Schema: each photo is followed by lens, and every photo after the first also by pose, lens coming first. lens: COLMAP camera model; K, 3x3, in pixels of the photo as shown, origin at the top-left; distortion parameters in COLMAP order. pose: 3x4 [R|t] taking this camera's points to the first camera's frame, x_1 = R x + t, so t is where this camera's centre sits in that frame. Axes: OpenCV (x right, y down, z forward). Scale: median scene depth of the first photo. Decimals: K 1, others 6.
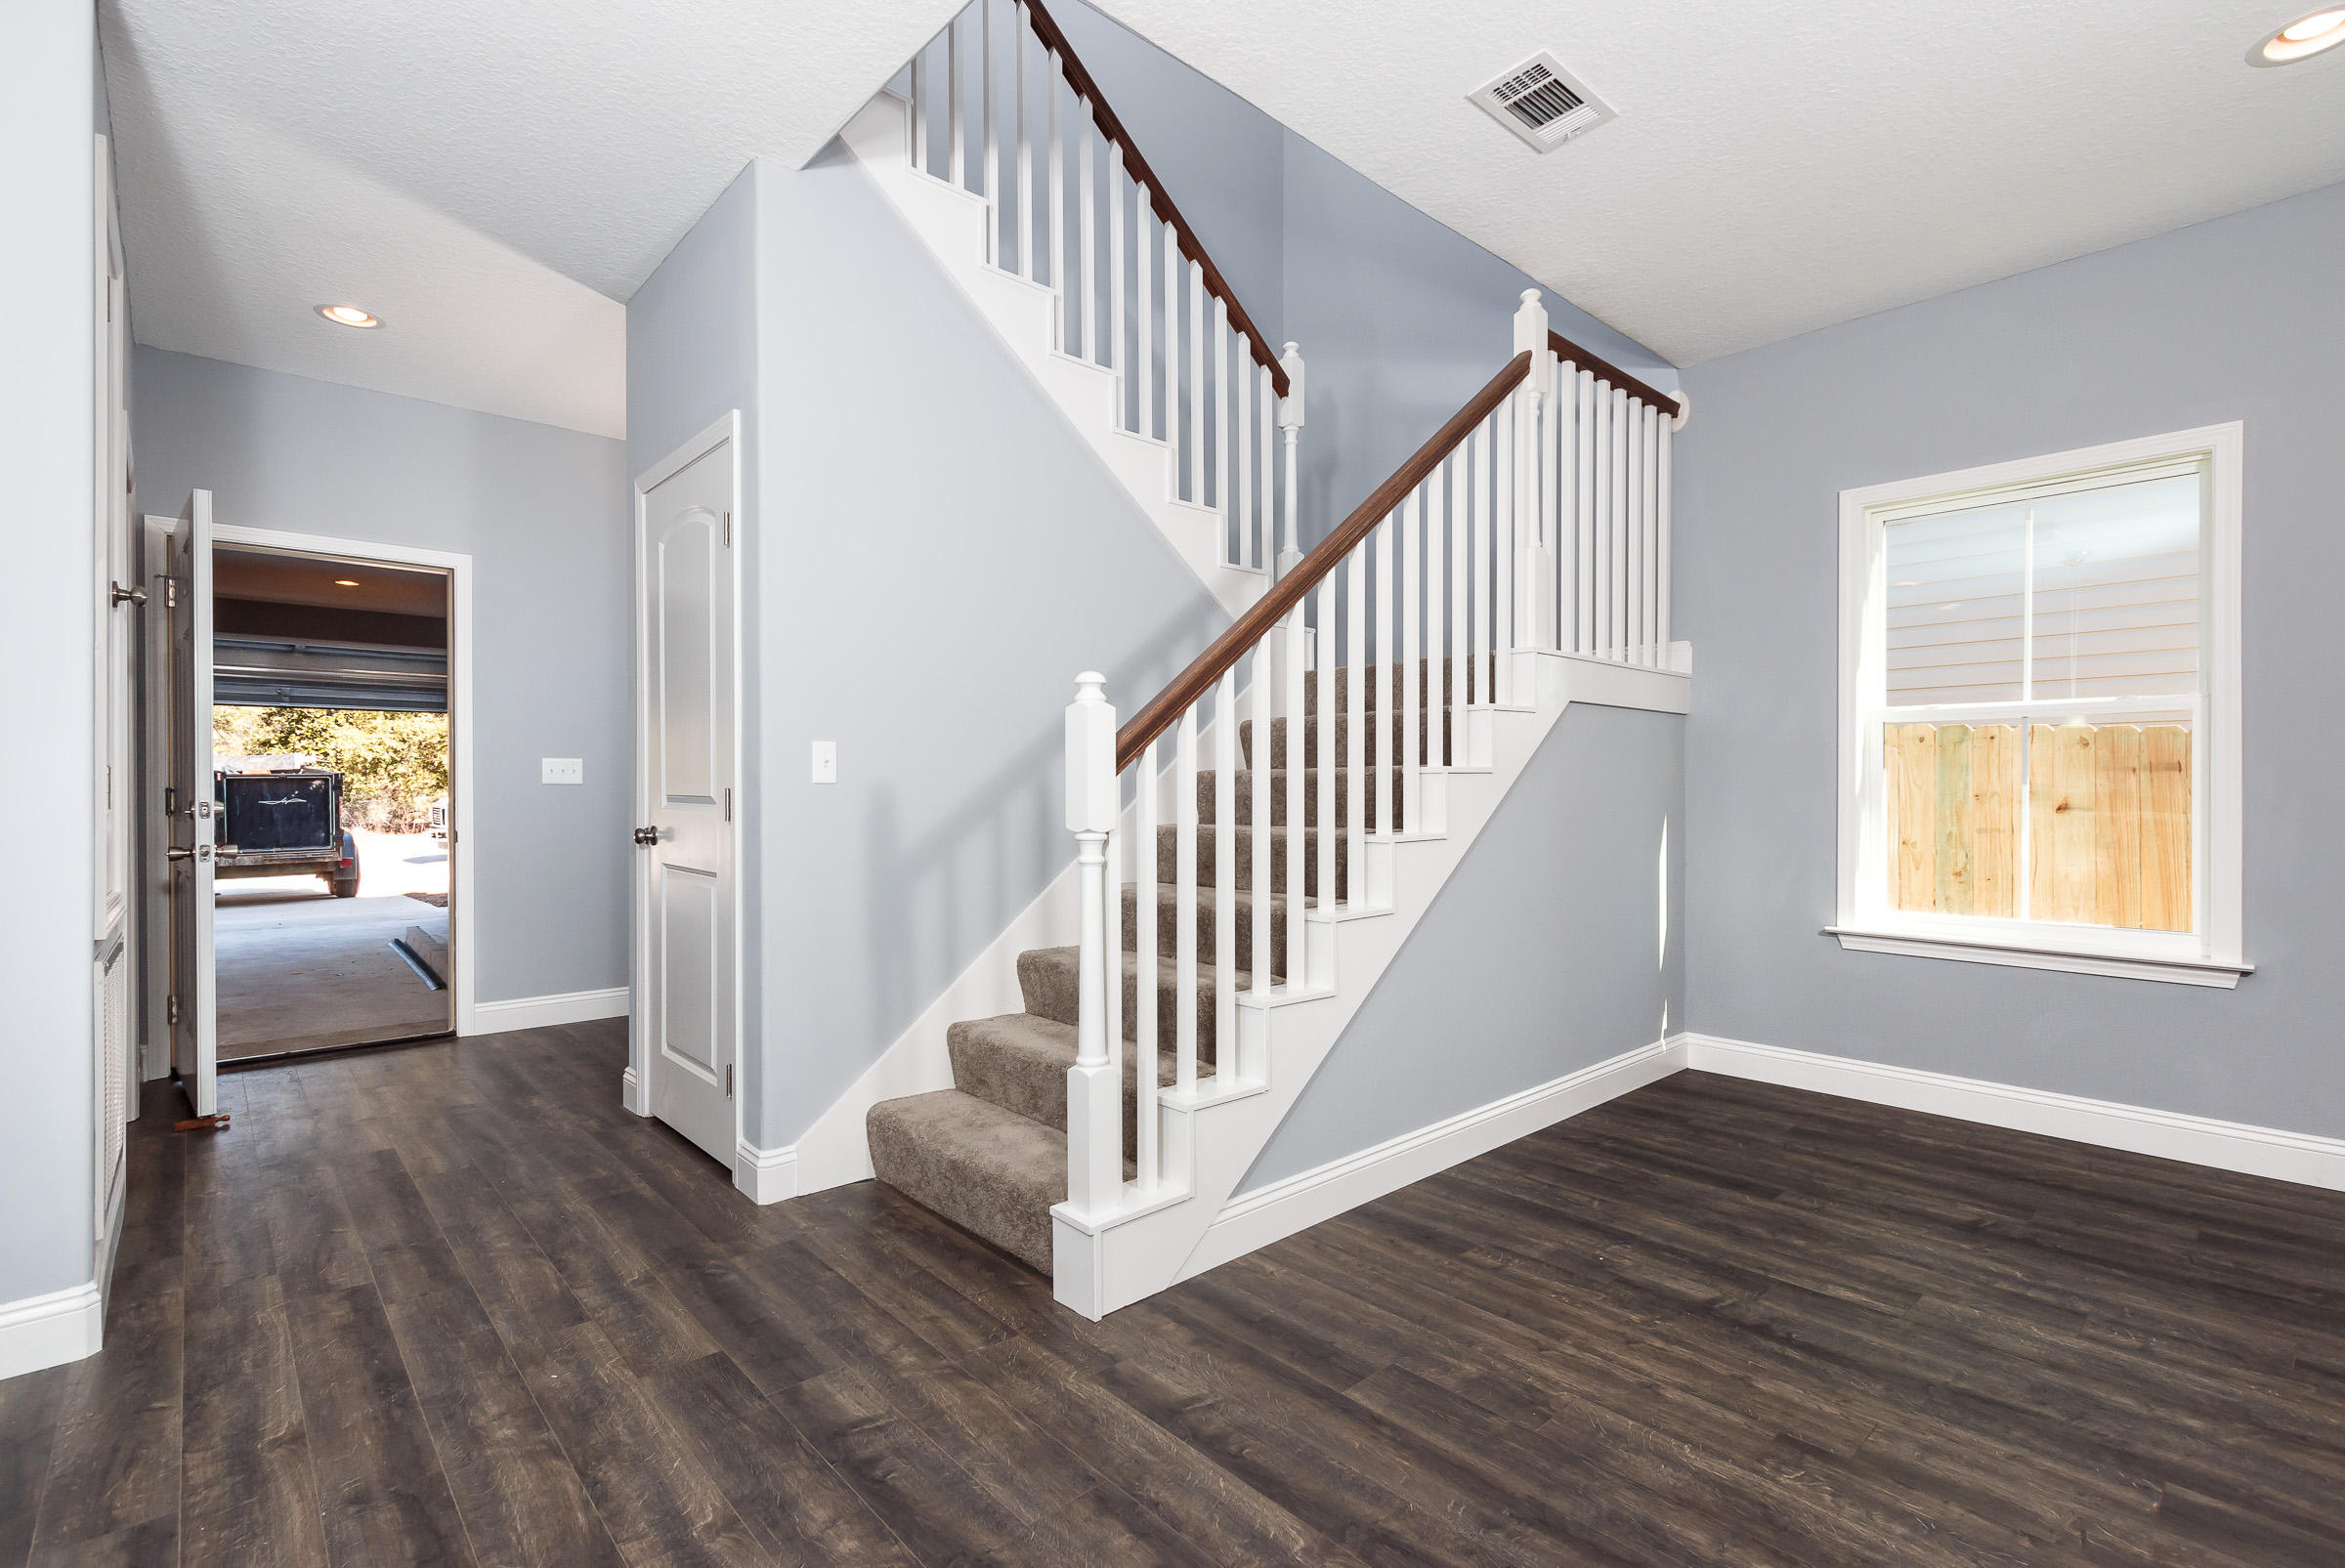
lens RADIAL K [[1057.9, 0, 1164.0], [0, 1057.9, 786.5], [0, 0, 1]] dist [0.001957, -0.000005]
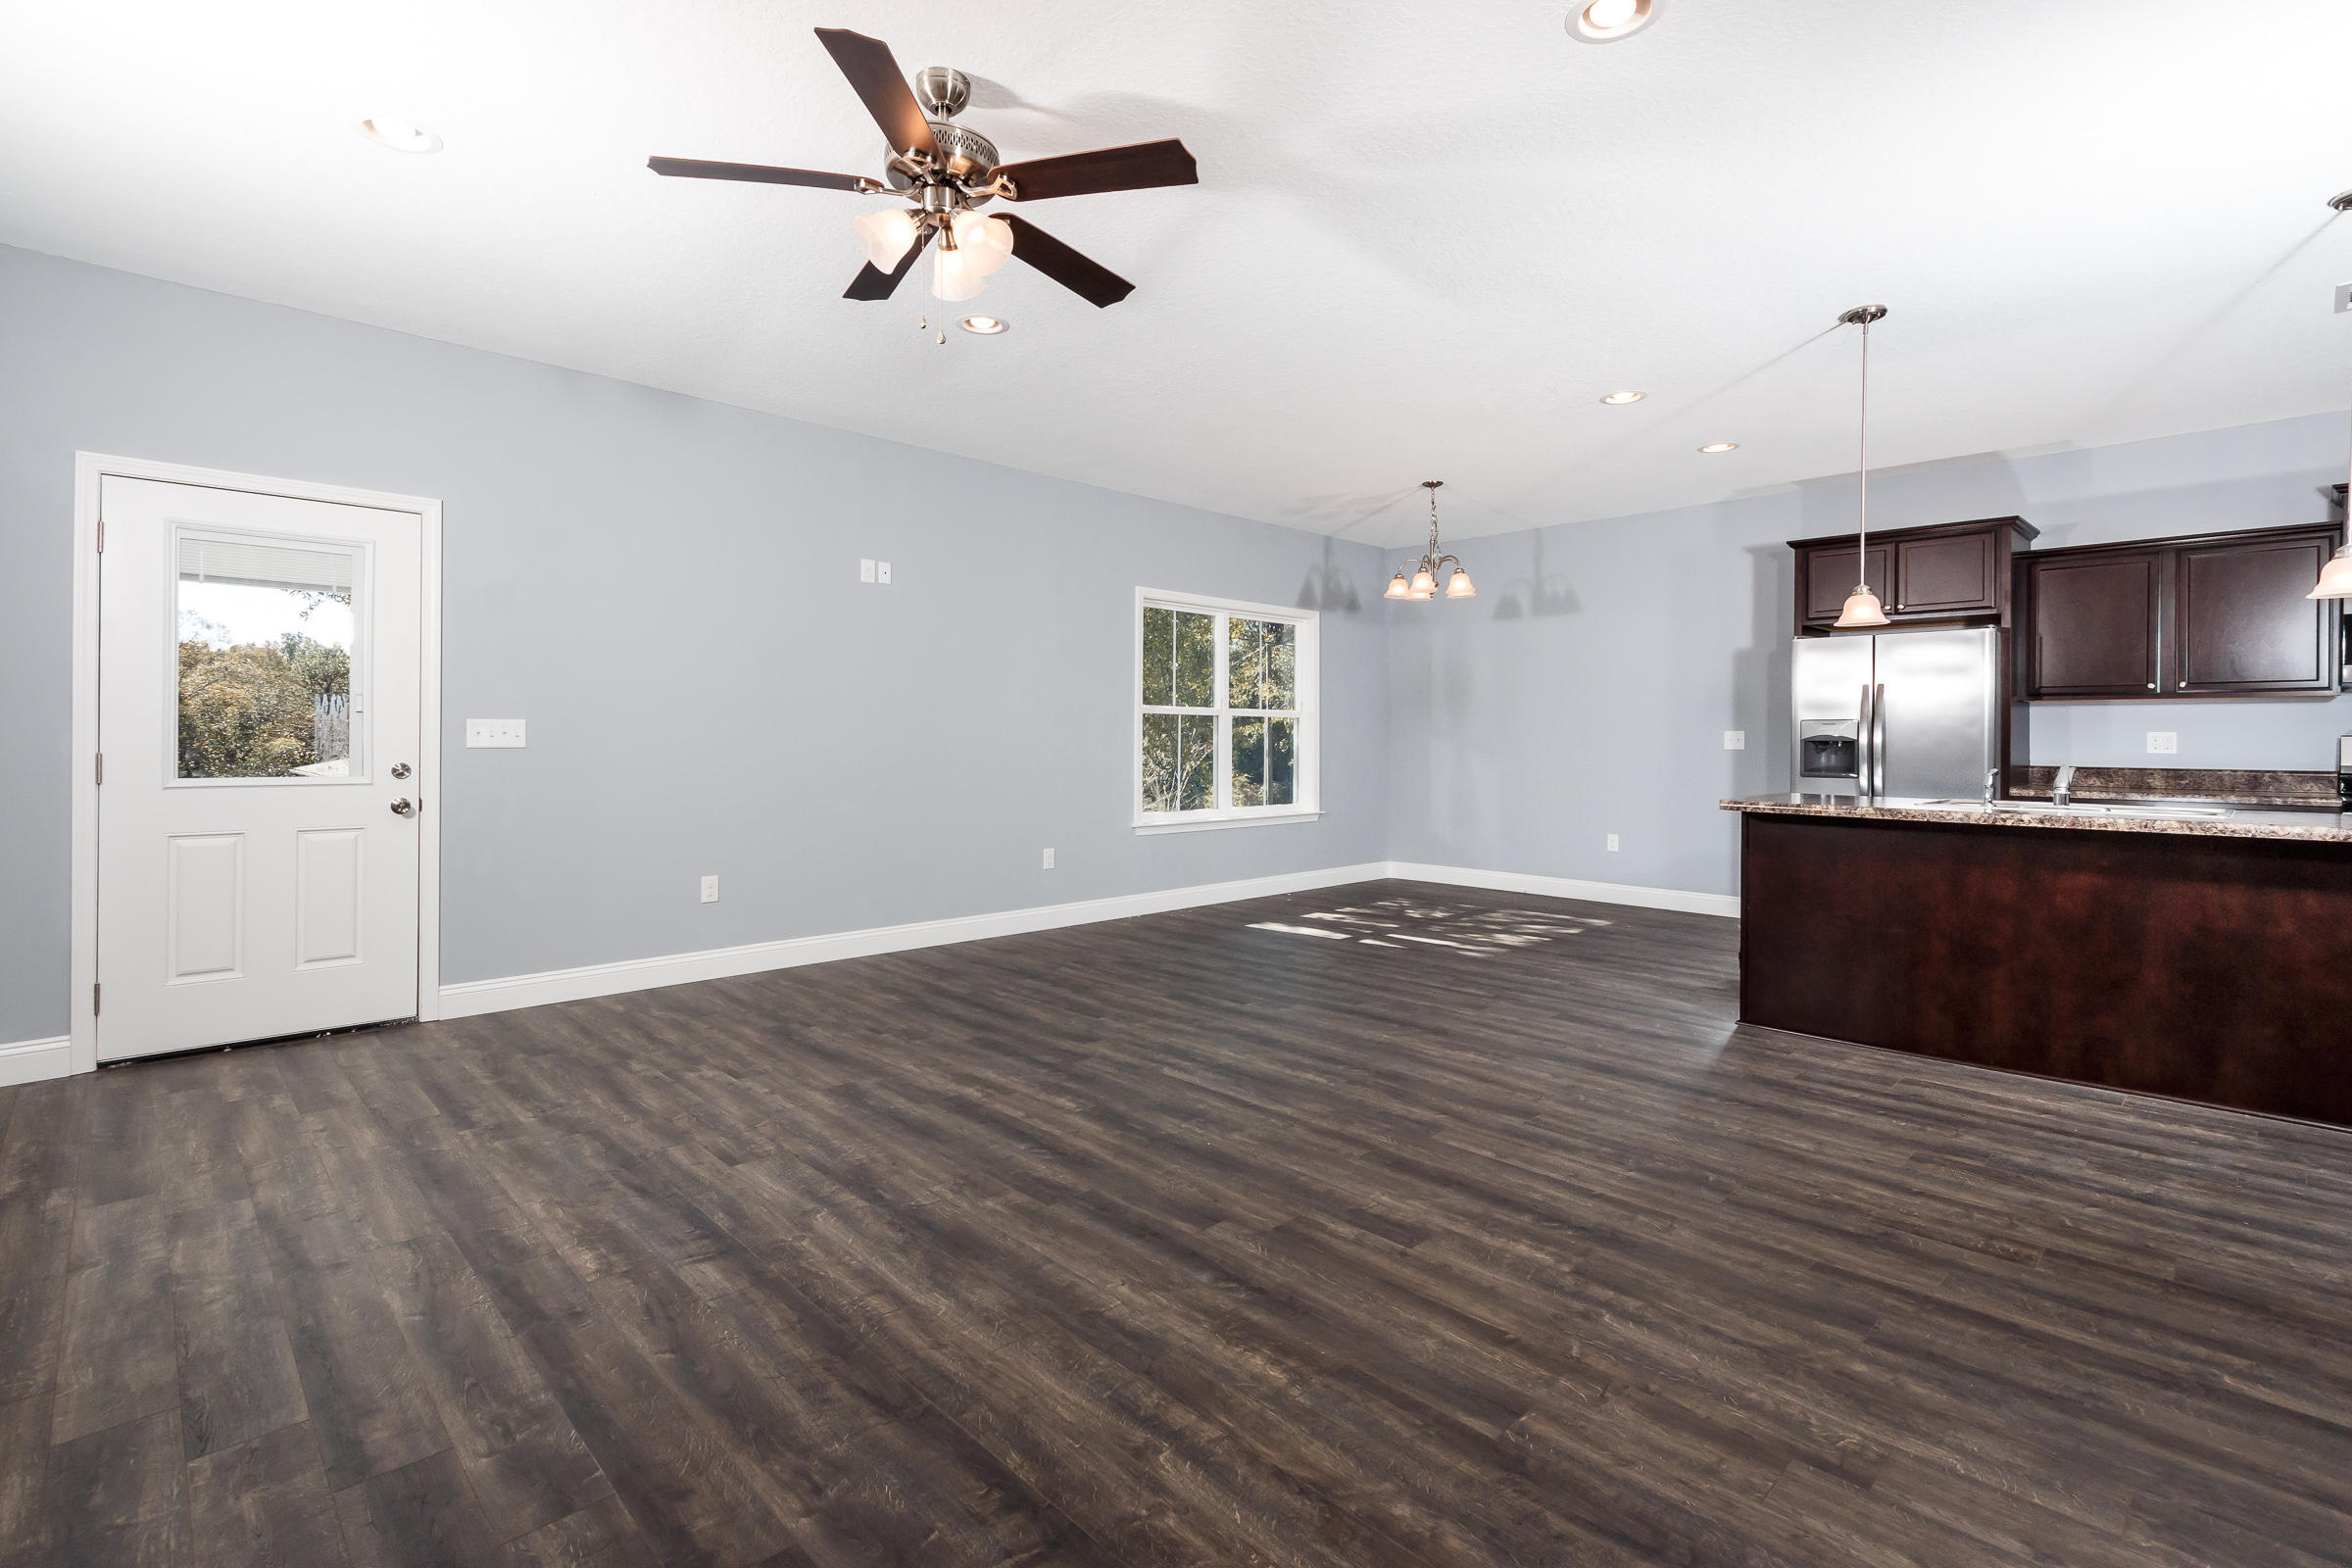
lens RADIAL K [[1060.1, 0, 1181.1], [0, 1060.1, 769.8], [0, 0, 1]] dist [0.003454, -0.000345]
pose [[-0.999067, -0.004786, -0.042923, 1.211959], [-0.006050, 0.999550, 0.029373, -0.022879], [0.042763, 0.029605, -0.998647, 1.867539]]
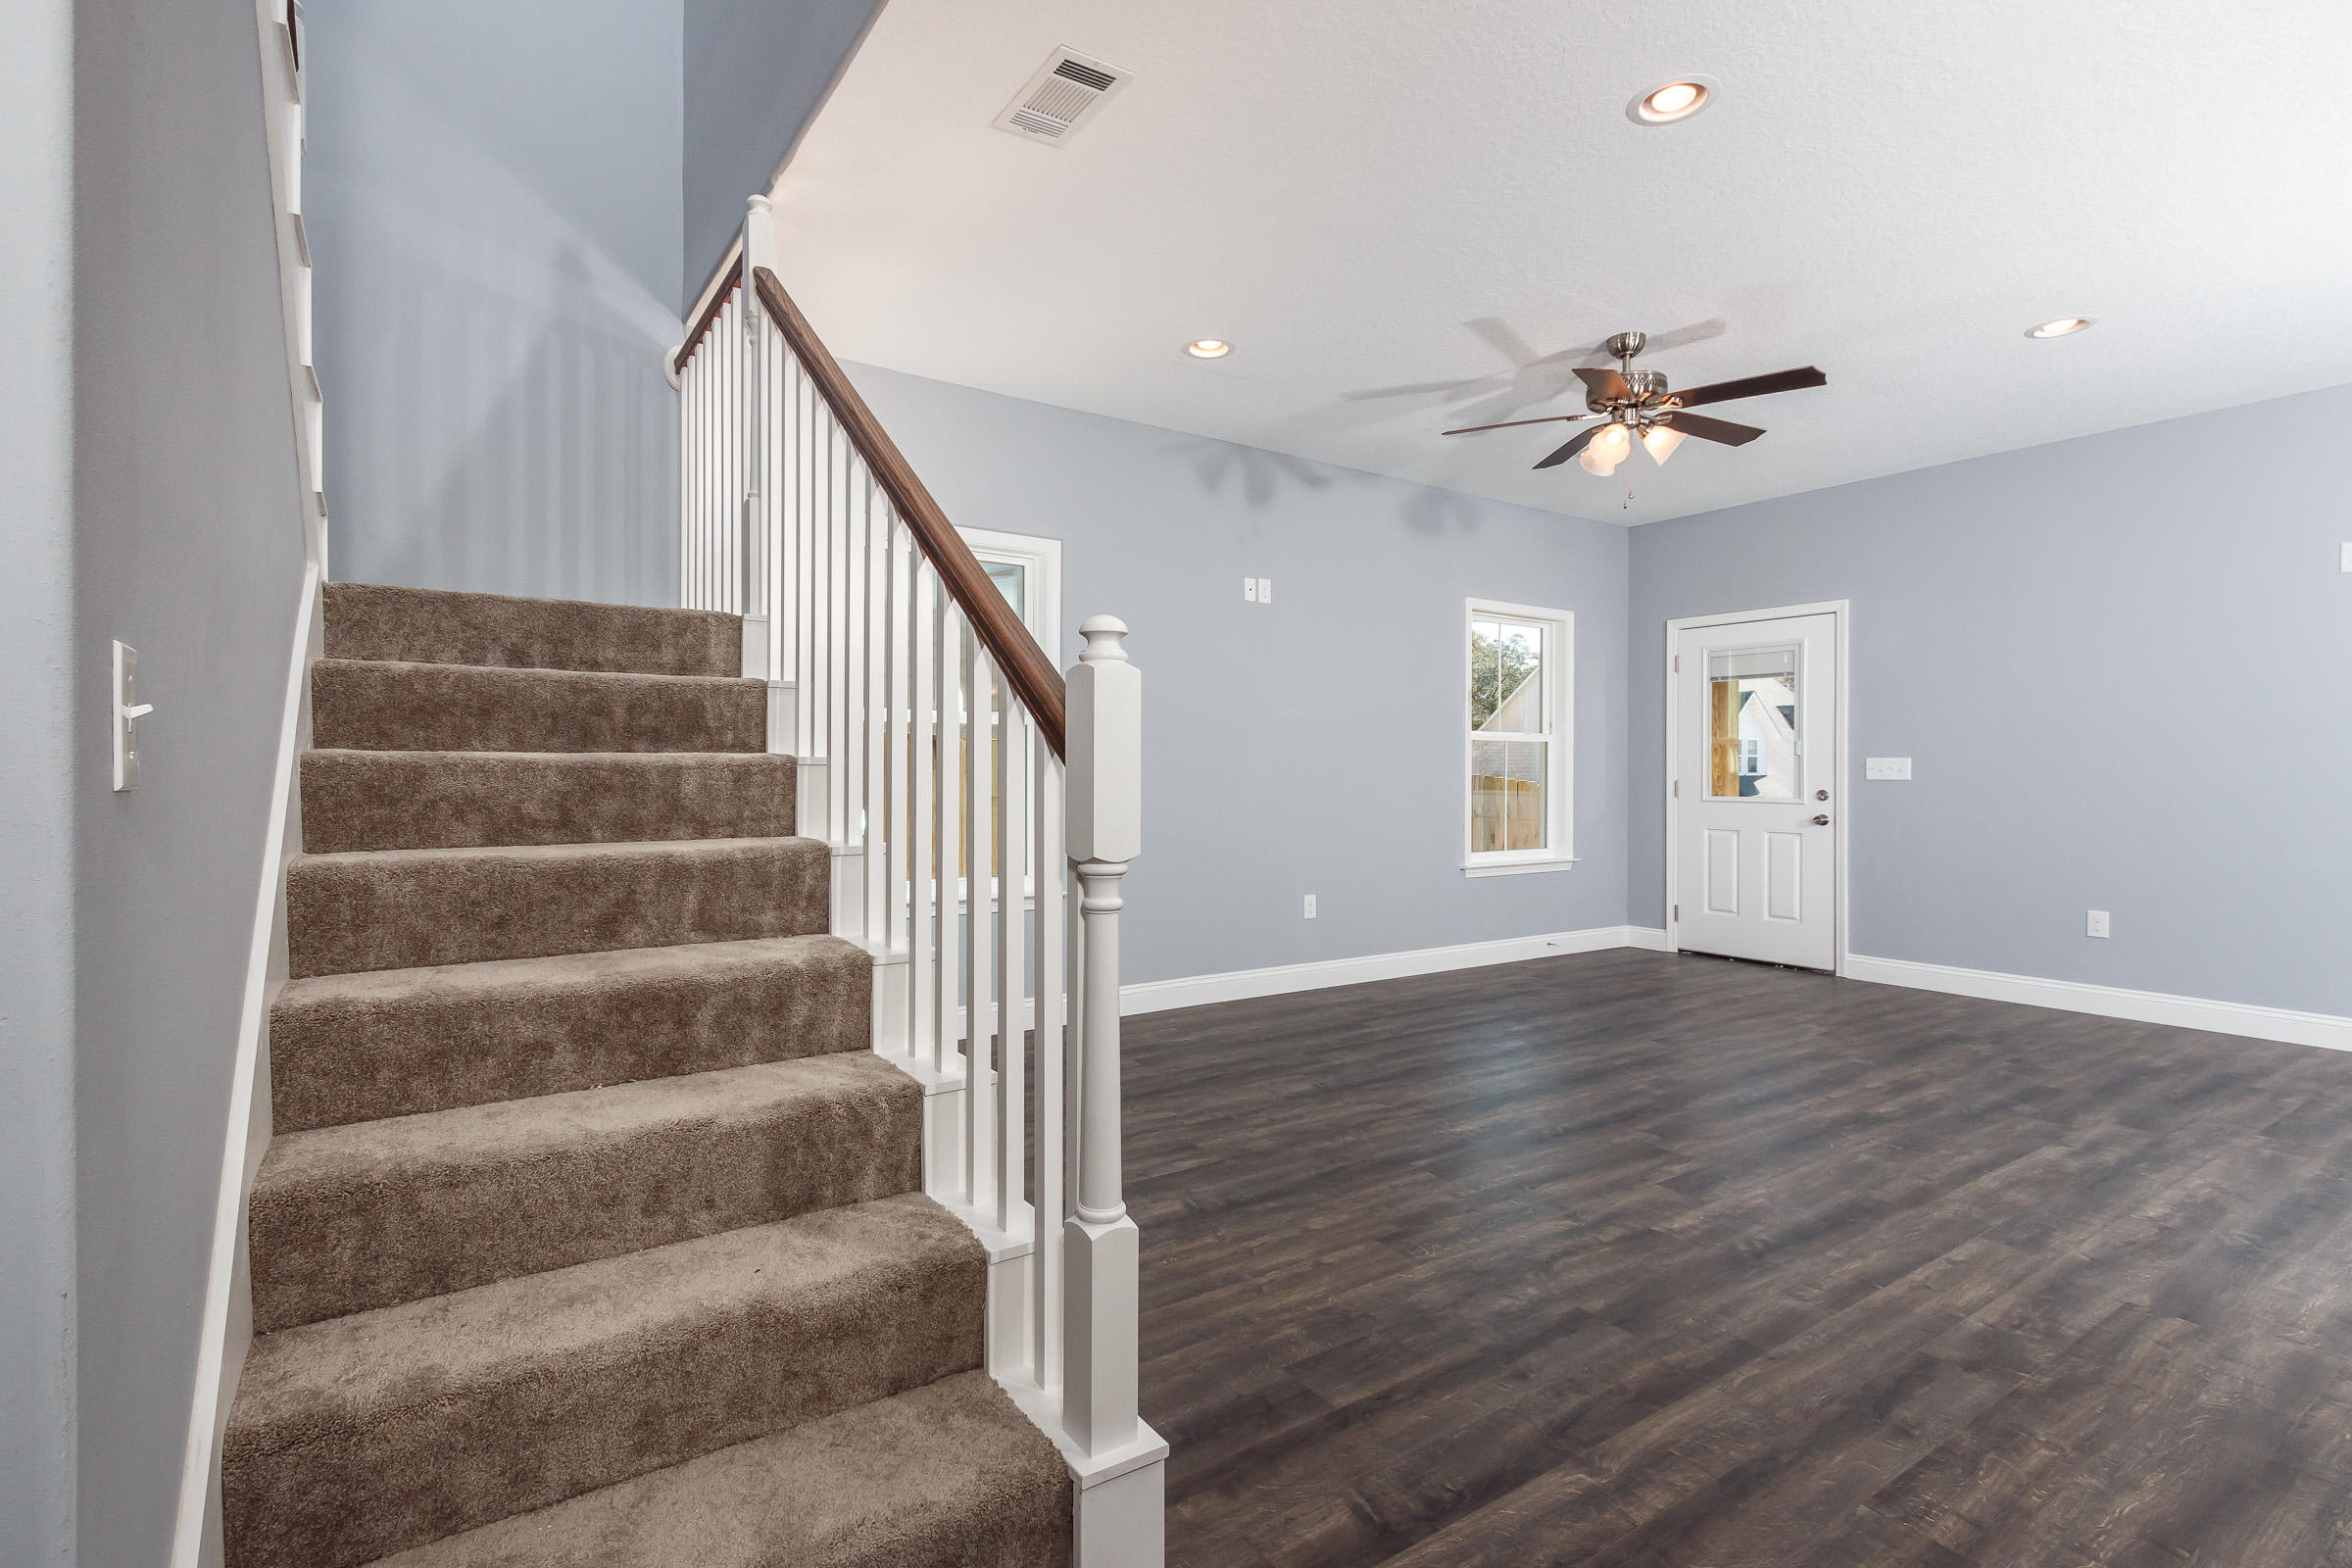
lens RADIAL K [[1107.1, 0, 1103.4], [0, 1107.1, 773.6], [0, 0, 1]] dist [0.002238, 0.000186]
pose [[0.165543, -0.001933, 0.986201, -0.929936], [-0.002968, 0.999993, 0.002458, -0.009870], [-0.986198, -0.003334, 0.165536, 1.121825]]
